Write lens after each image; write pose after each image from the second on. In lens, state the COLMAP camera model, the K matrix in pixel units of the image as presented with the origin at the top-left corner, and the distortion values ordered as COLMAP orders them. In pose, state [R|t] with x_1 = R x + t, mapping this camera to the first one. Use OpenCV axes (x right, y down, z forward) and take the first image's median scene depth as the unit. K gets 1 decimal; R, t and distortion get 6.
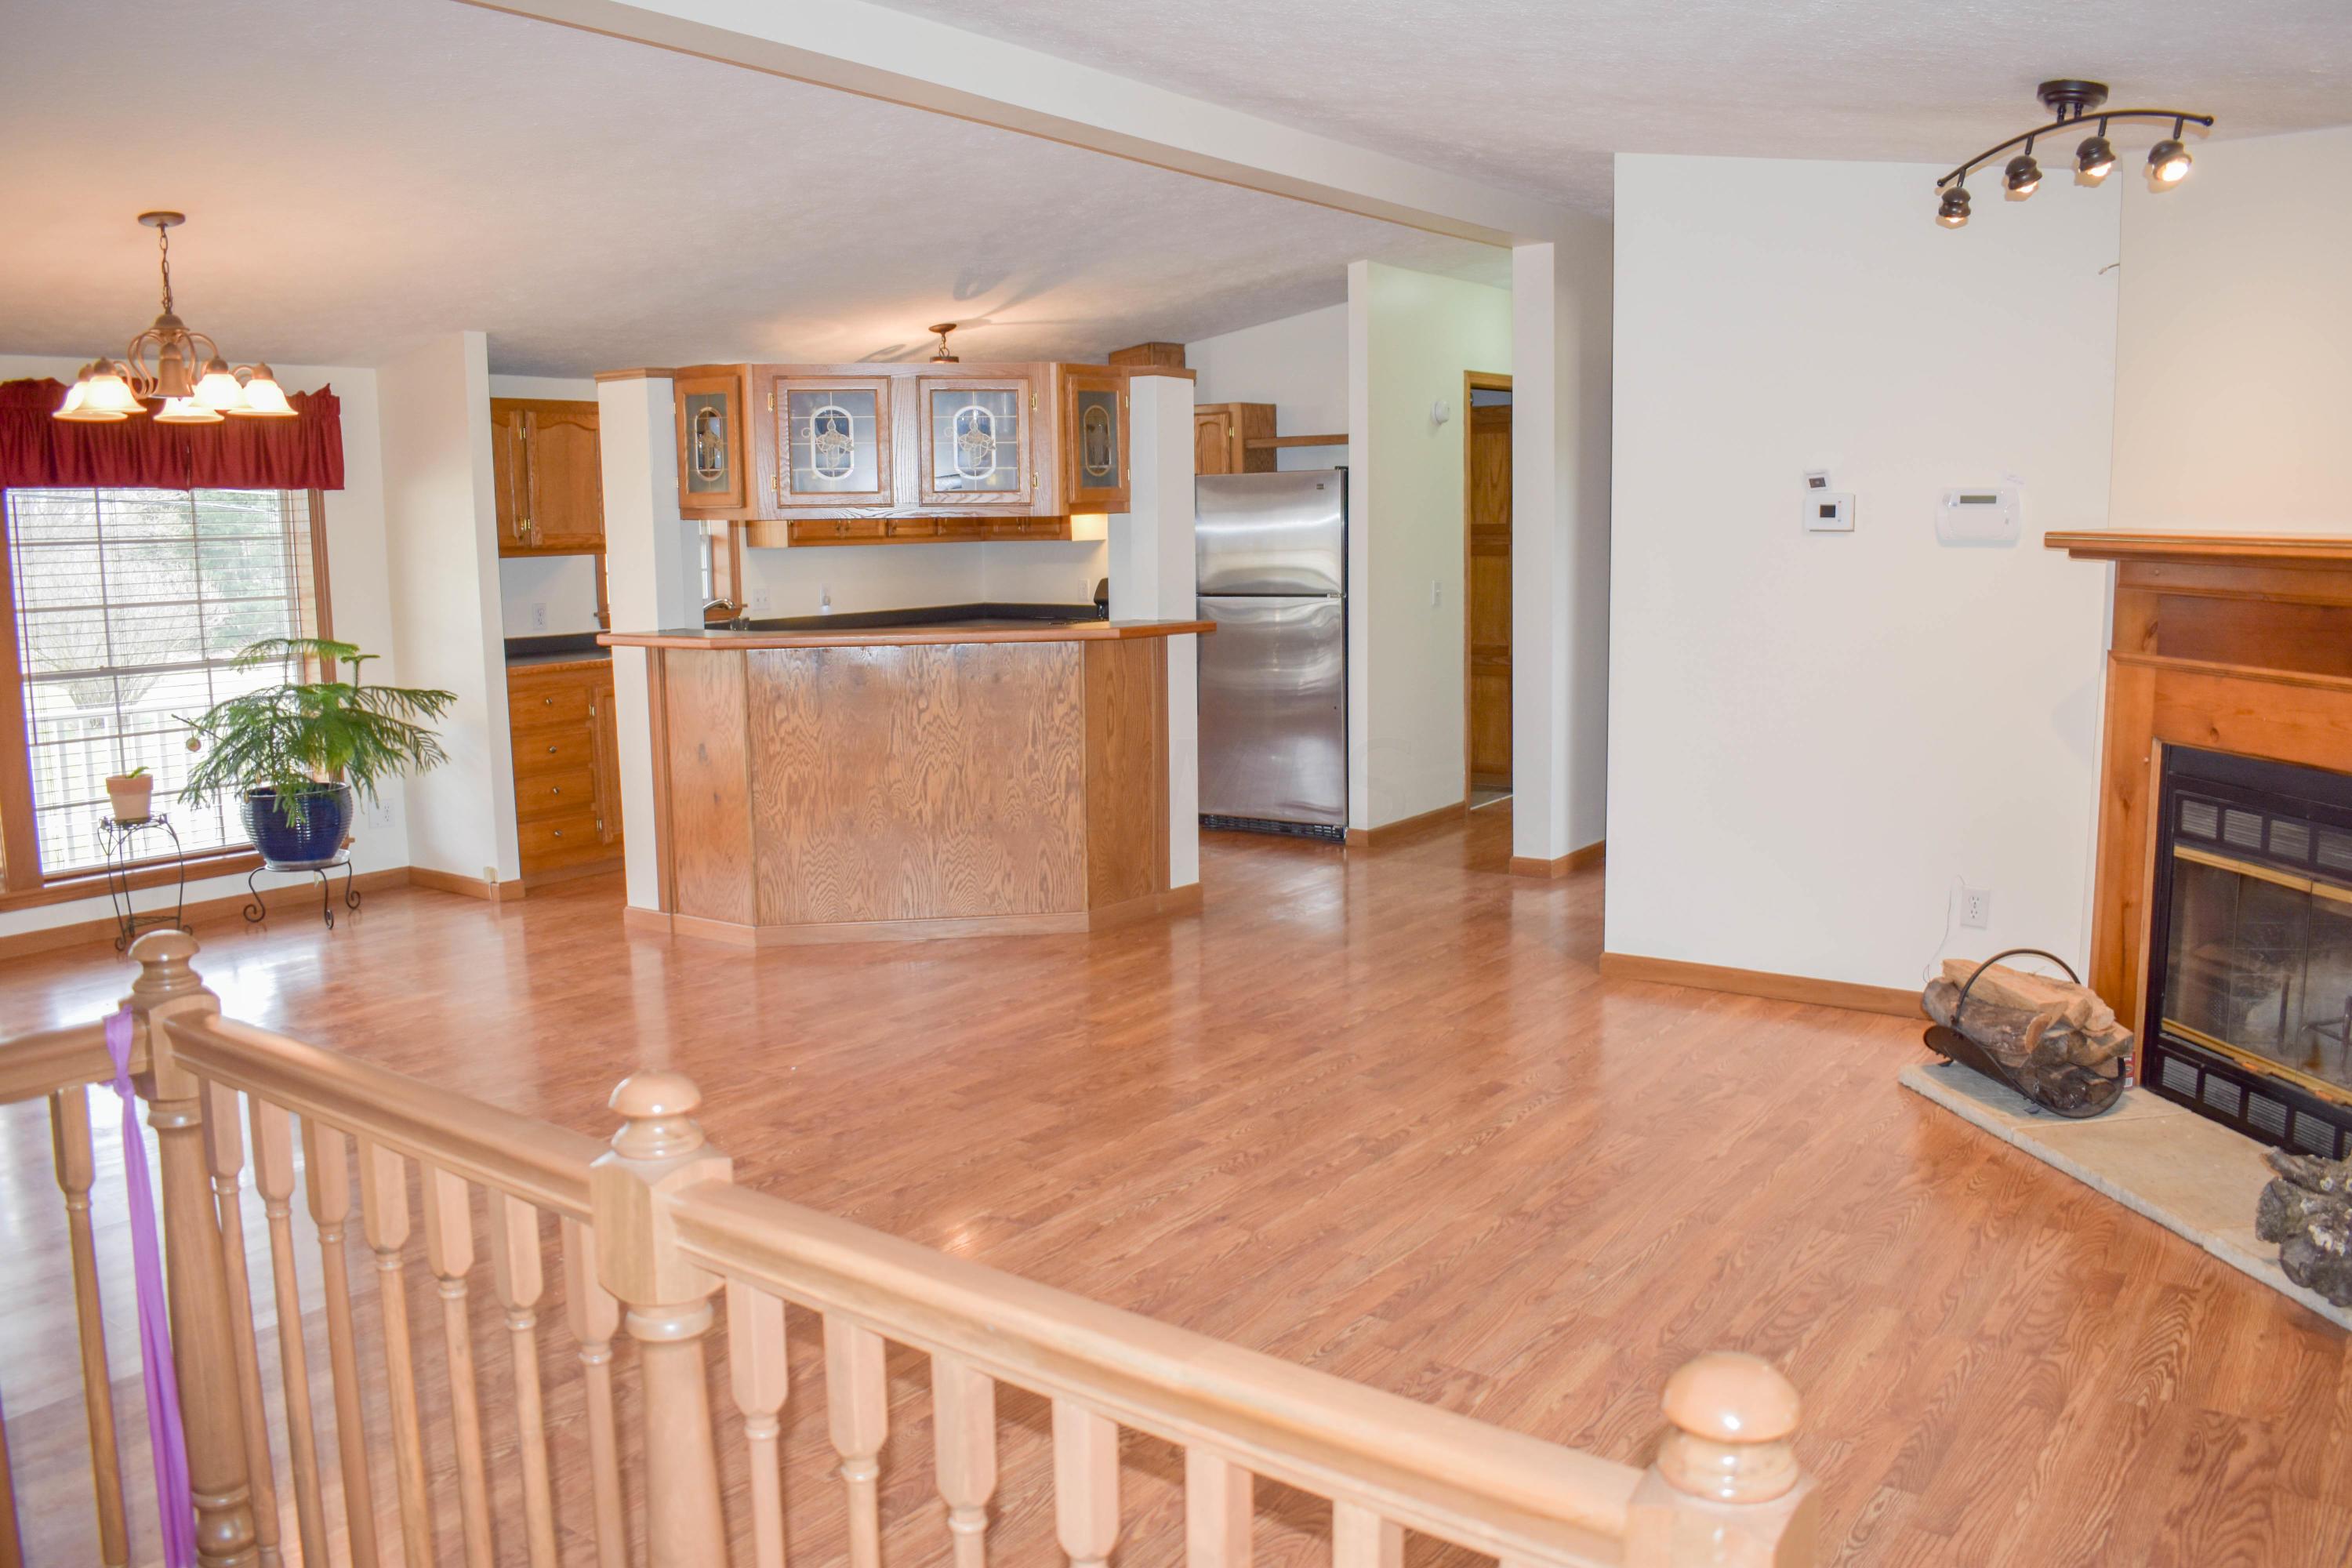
lens RADIAL K [[1850.1, 0, 1120.4], [0, 1850.1, 771.3], [0, 0, 1]] dist [-0.089066, 0.010833]
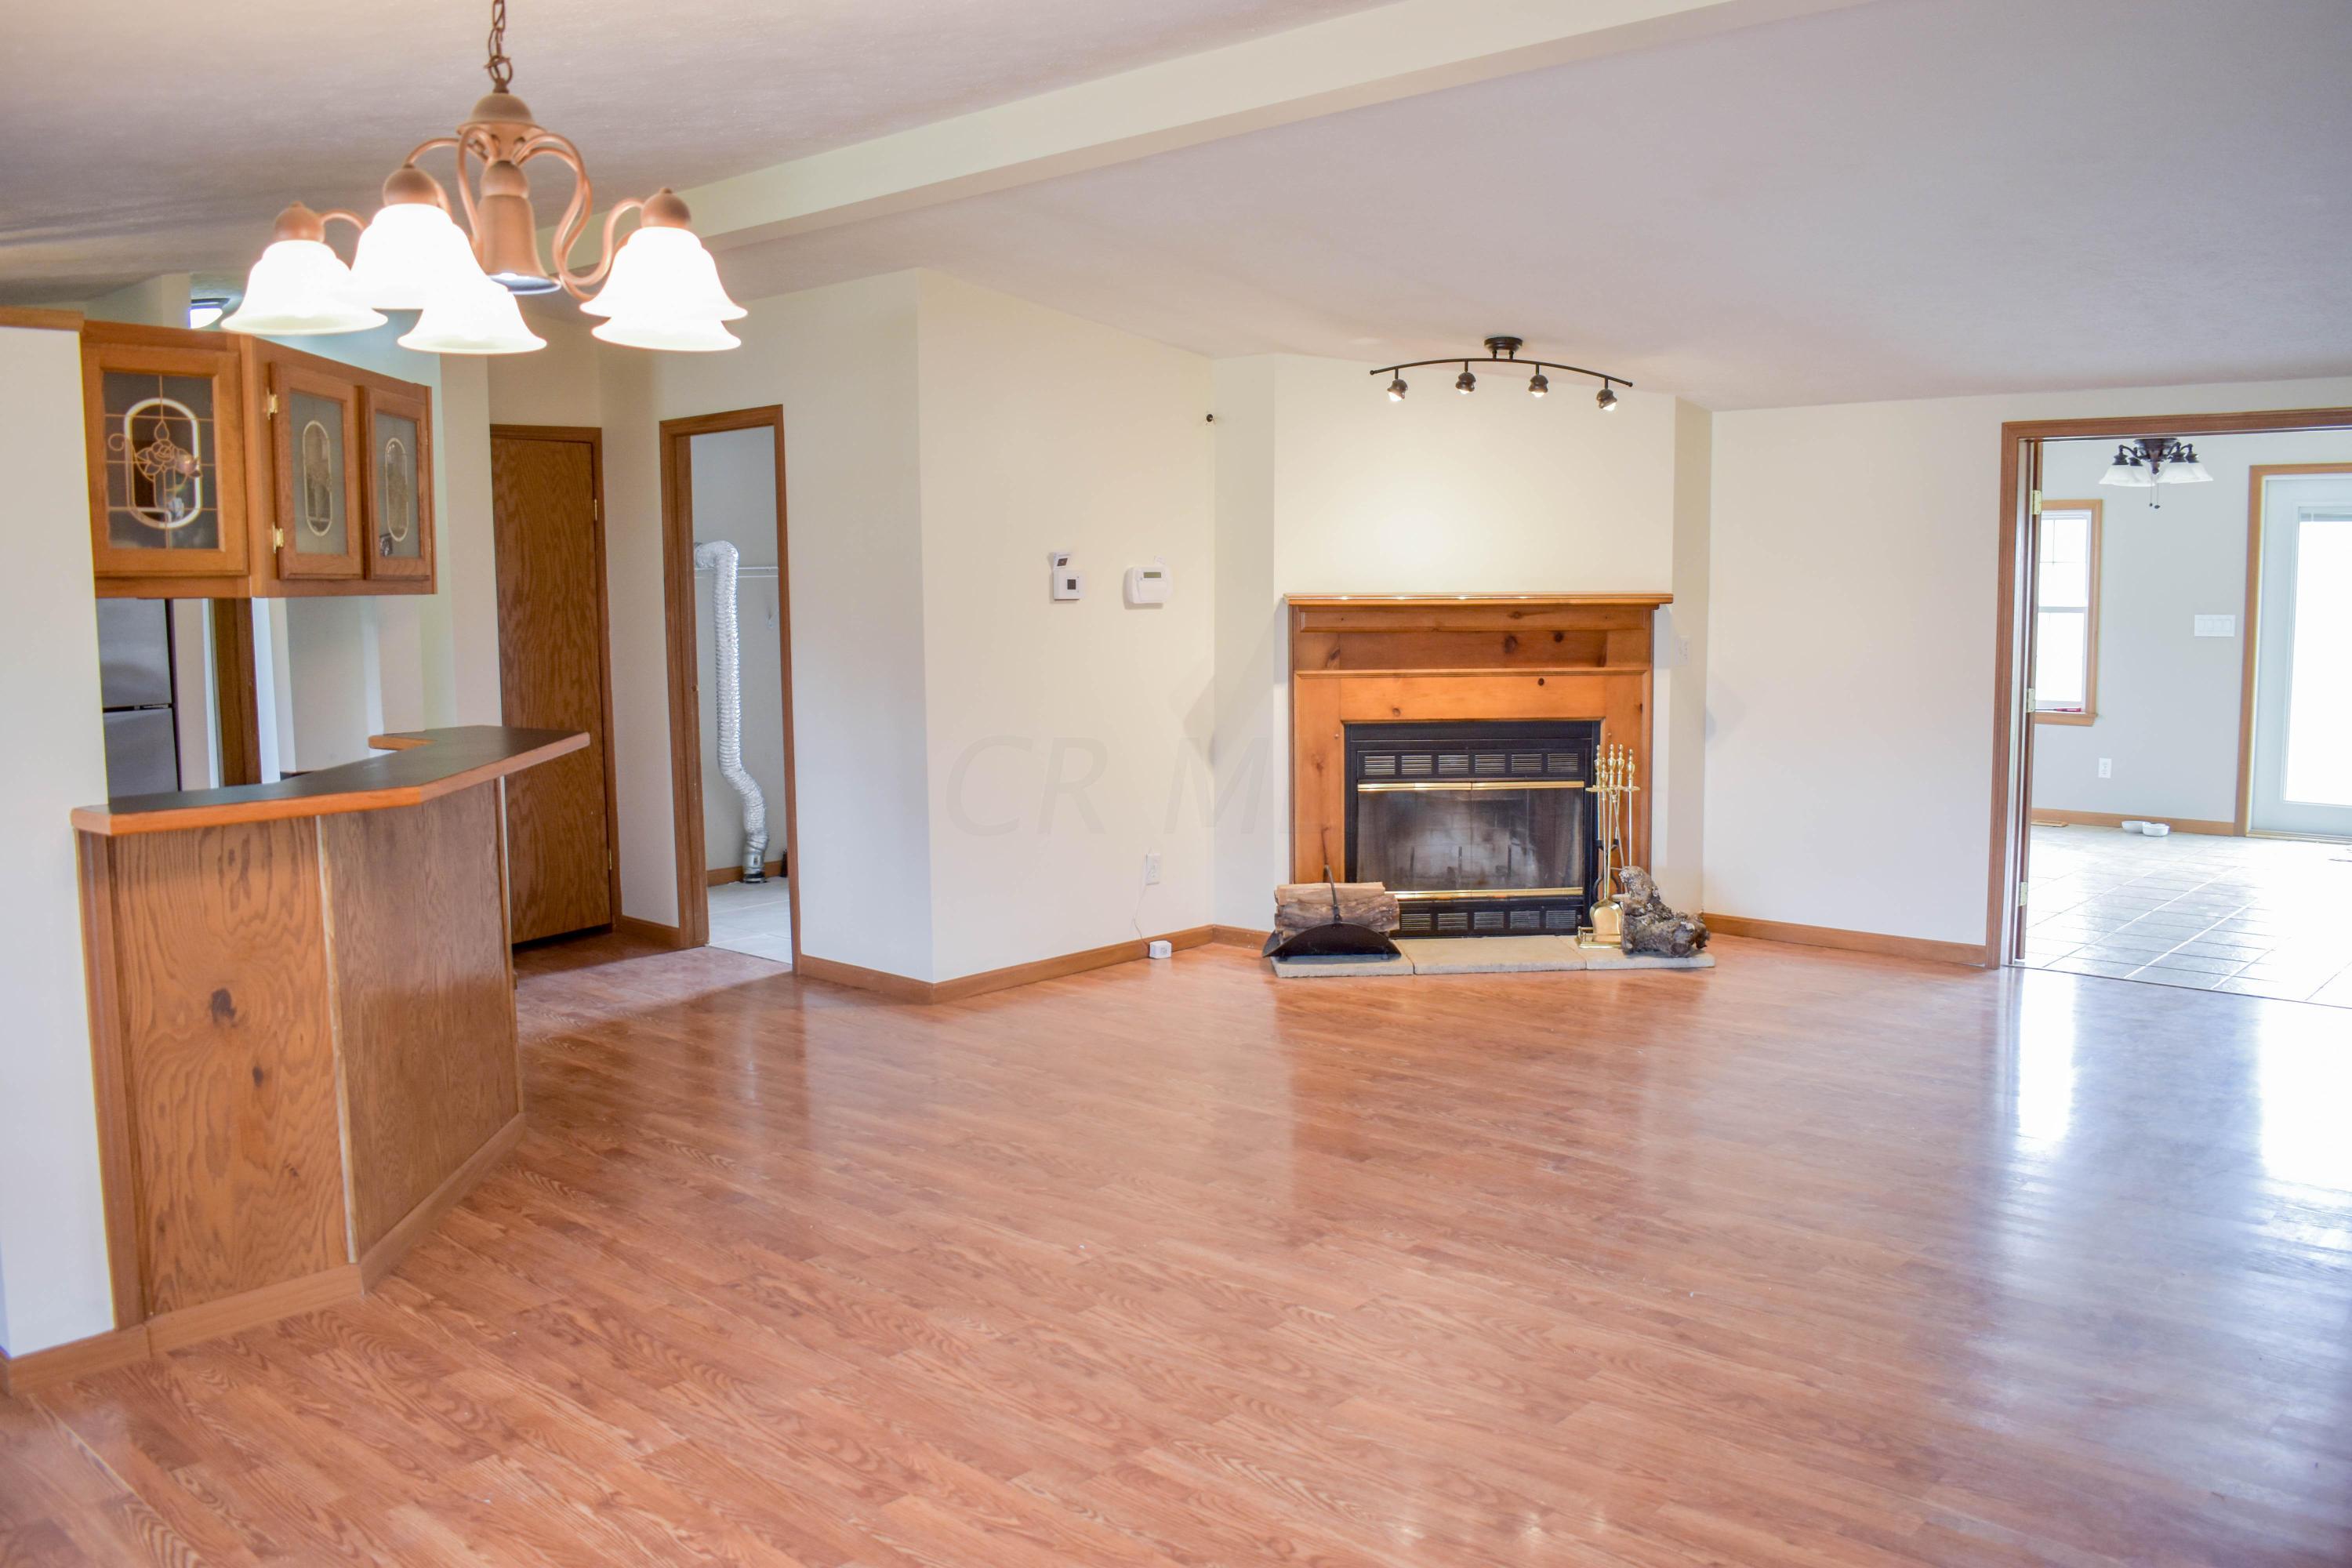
lens RADIAL K [[1850.1, 0, 1199.8], [0, 1850.1, 776.7], [0, 0, 1]] dist [-0.089066, 0.010833]
pose [[0.086707, -0.087027, 0.992425, -0.735154], [0.144519, 0.986738, 0.073902, -0.074042], [-0.985696, 0.137017, 0.098135, 0.646035]]
